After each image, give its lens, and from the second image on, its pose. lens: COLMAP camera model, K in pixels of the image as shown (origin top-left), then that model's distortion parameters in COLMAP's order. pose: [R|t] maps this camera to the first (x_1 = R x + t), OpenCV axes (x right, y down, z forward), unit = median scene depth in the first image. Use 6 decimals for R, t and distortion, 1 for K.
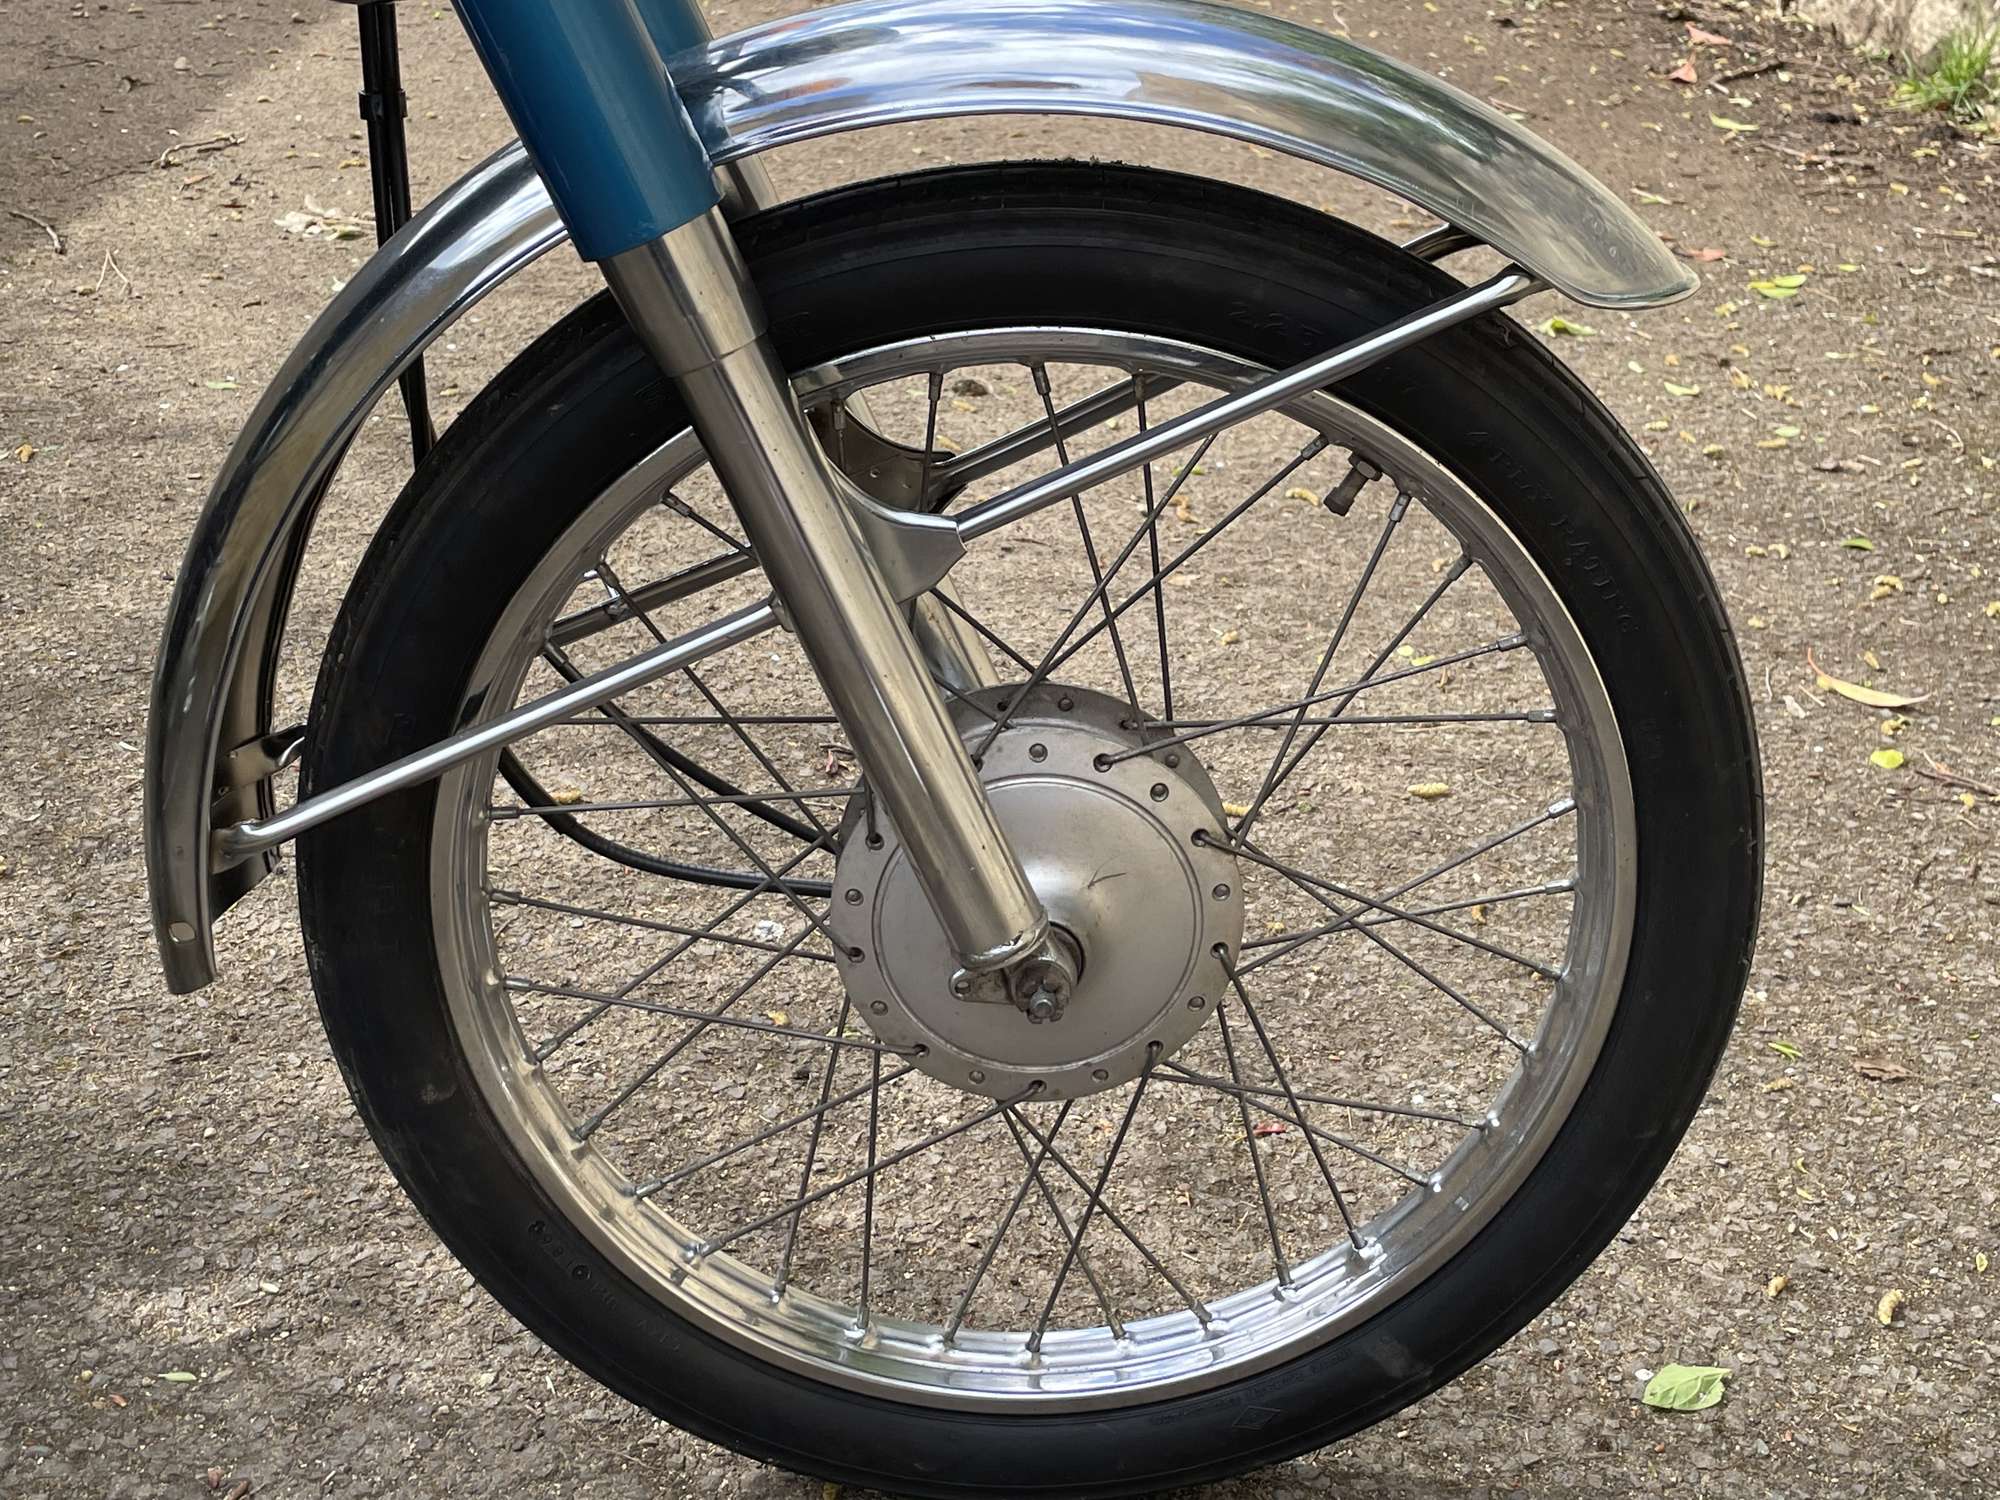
lens RADIAL K [[2688.4, 0, 1000.0], [0, 2688.4, 750.0], [0, 0, 1]] dist [0.084874, -0.190569]
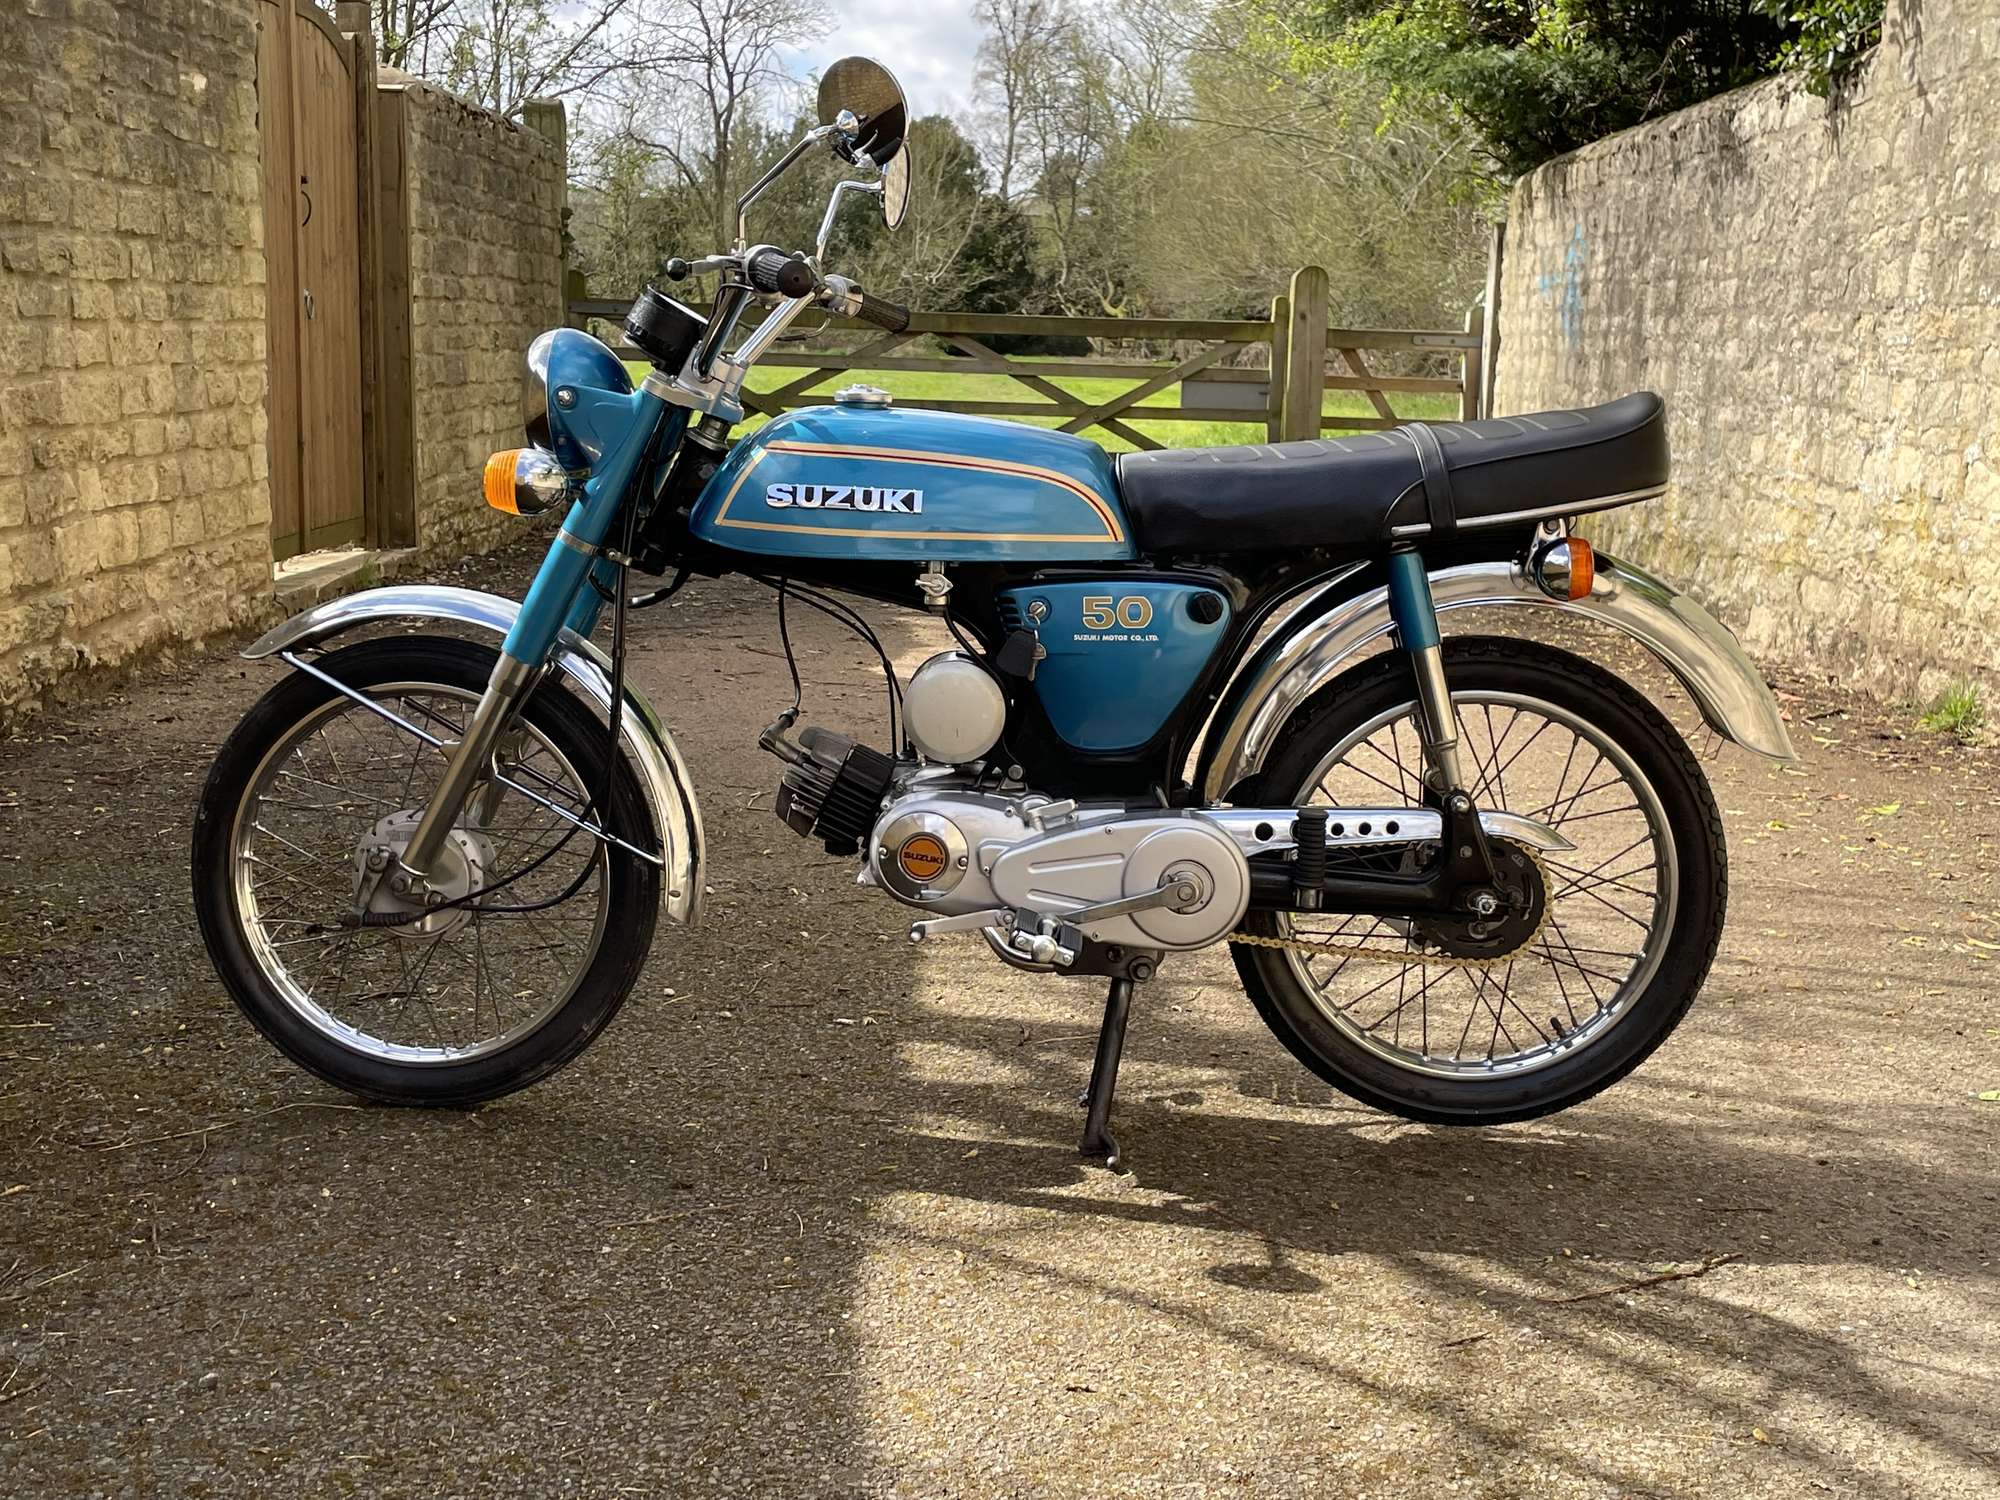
lens RADIAL K [[2463.2, 0, 1000.0], [0, 2463.2, 750.0], [0, 0, 1]] dist [0.095210, -0.191223]
pose [[0.999787, -0.019453, -0.006915, -0.225741], [0.016960, 0.964865, -0.262200, 0.166389], [0.011772, 0.262027, 0.964989, -0.480344]]
